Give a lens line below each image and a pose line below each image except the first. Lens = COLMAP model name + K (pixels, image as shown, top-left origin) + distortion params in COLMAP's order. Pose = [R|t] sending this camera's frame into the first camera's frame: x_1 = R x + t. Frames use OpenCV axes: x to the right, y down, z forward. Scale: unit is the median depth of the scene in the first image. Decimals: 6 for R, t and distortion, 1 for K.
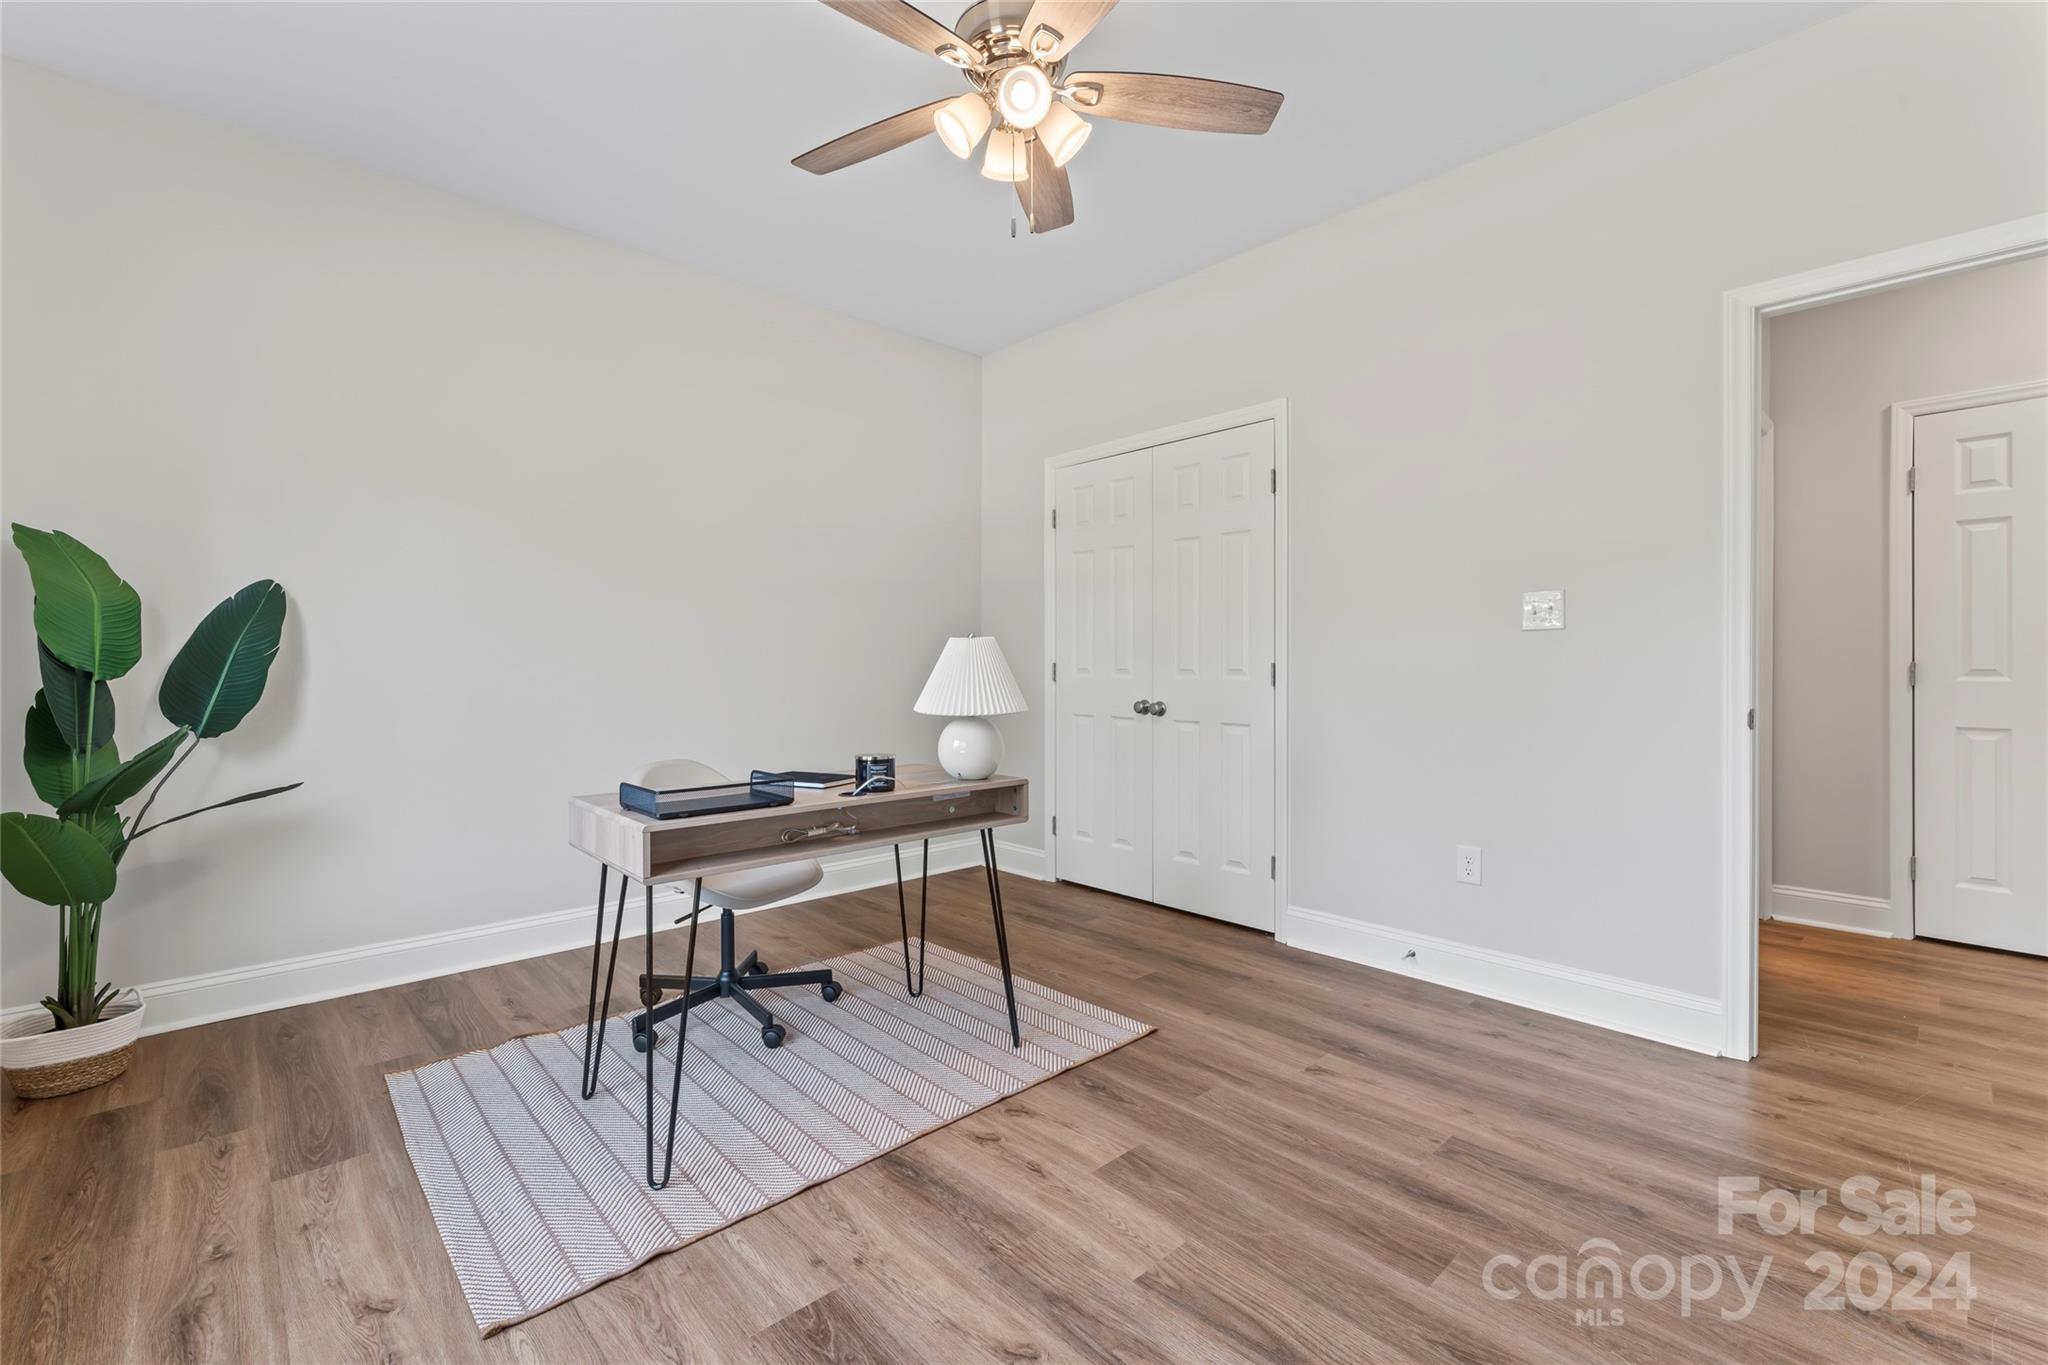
lens RADIAL K [[876.0, 0, 1021.1], [0, 876.0, 676.9], [0, 0, 1]] dist [0.003065, 0.000420]
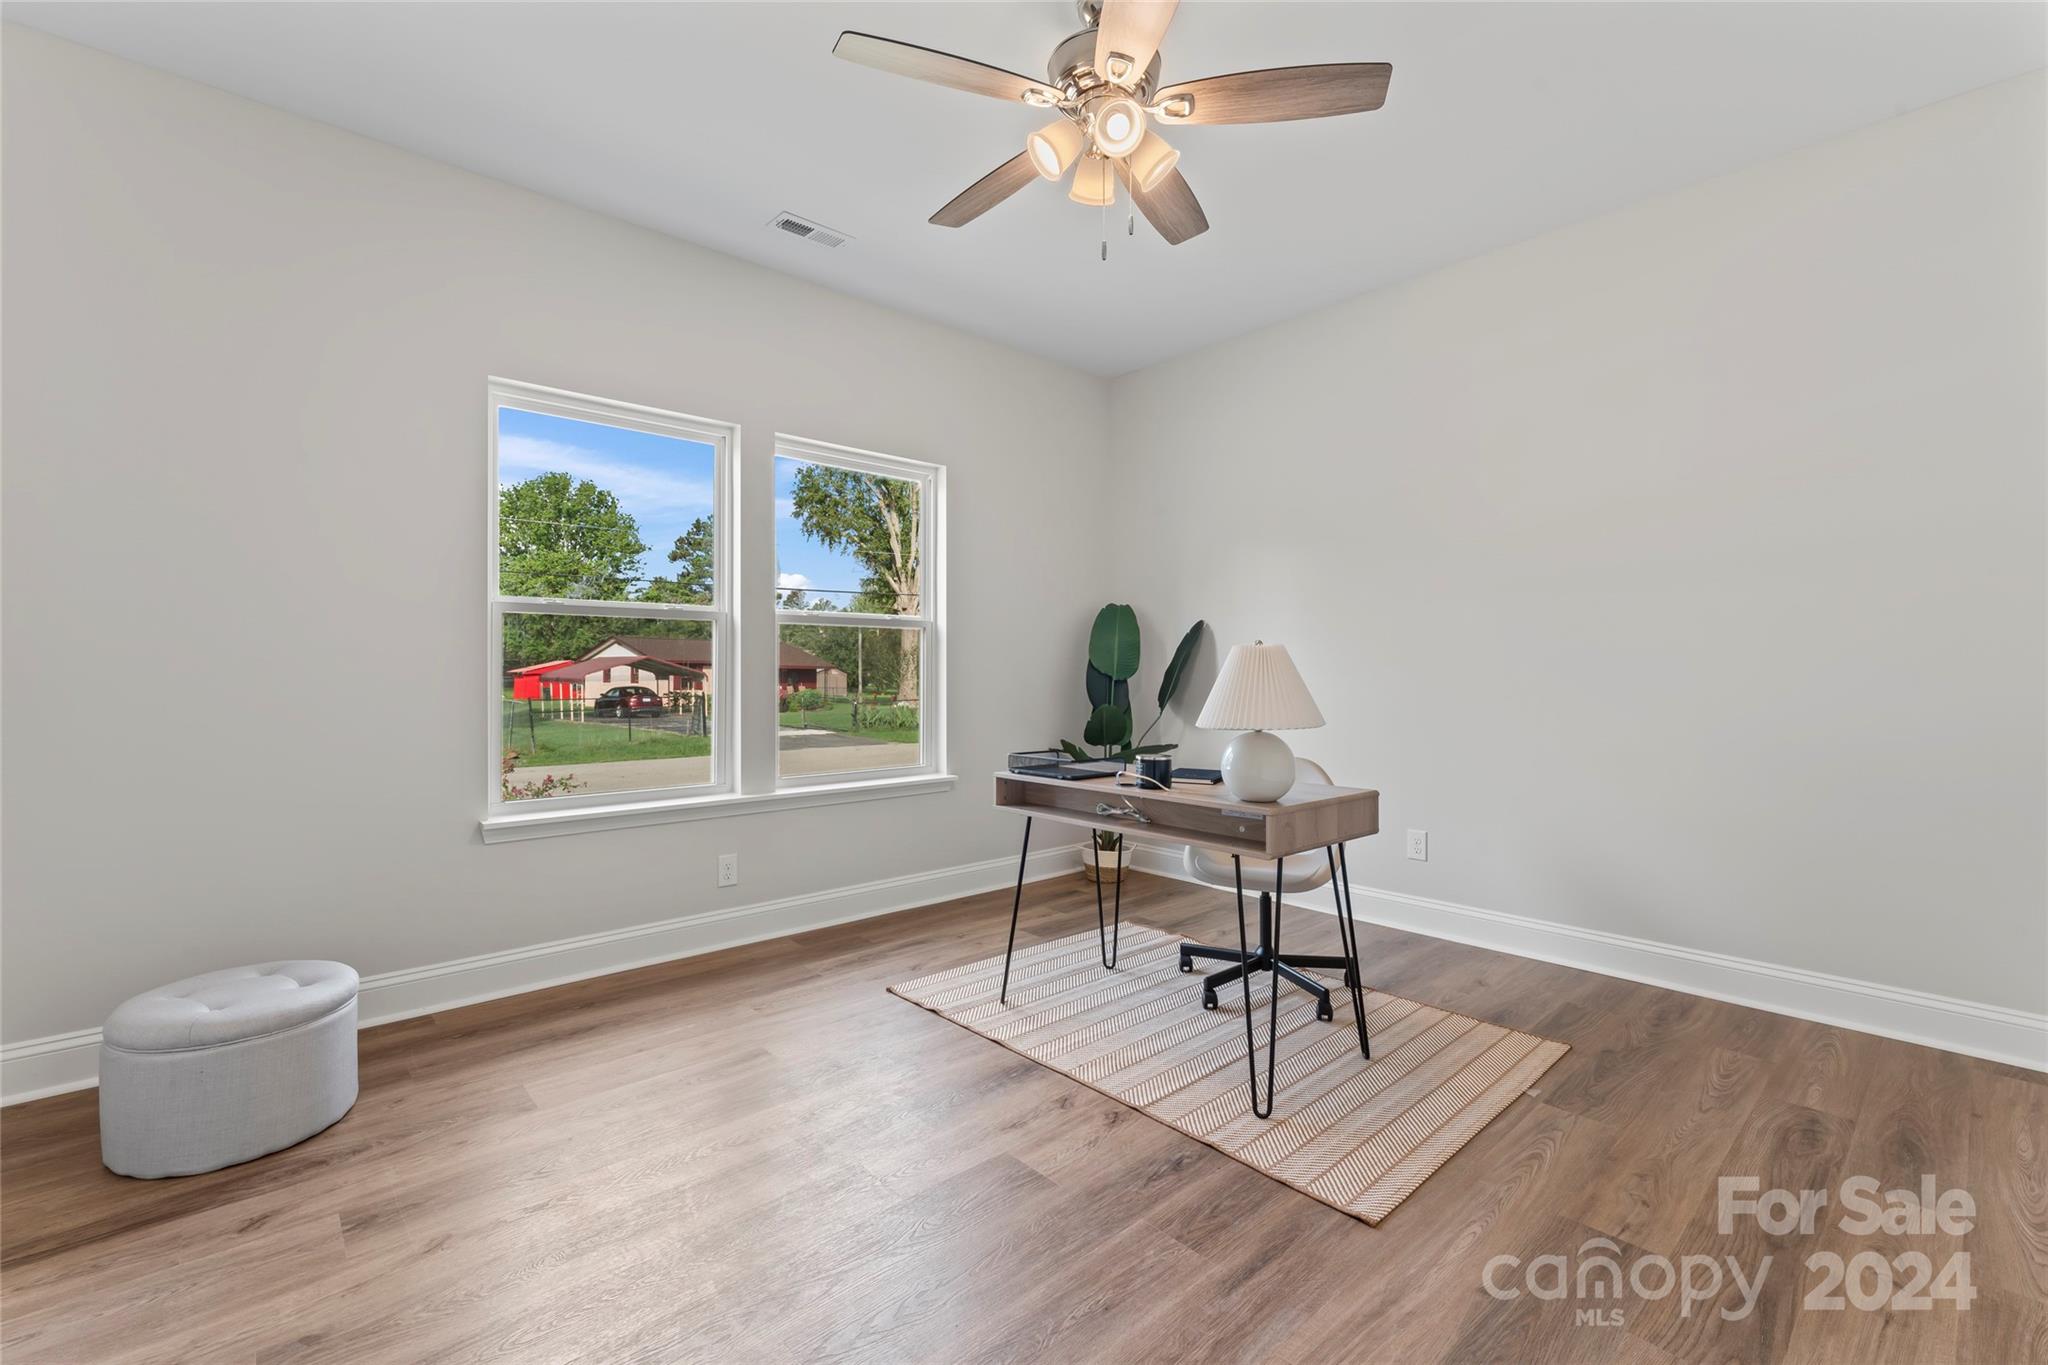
lens RADIAL K [[876.0, 0, 1021.1], [0, 876.0, 676.9], [0, 0, 1]] dist [0.003065, 0.000420]
pose [[-0.010747, 0.011172, -0.999880, 0.932697], [-0.013275, 0.999848, 0.011315, -0.020973], [0.999854, 0.013395, -0.010597, 0.832670]]
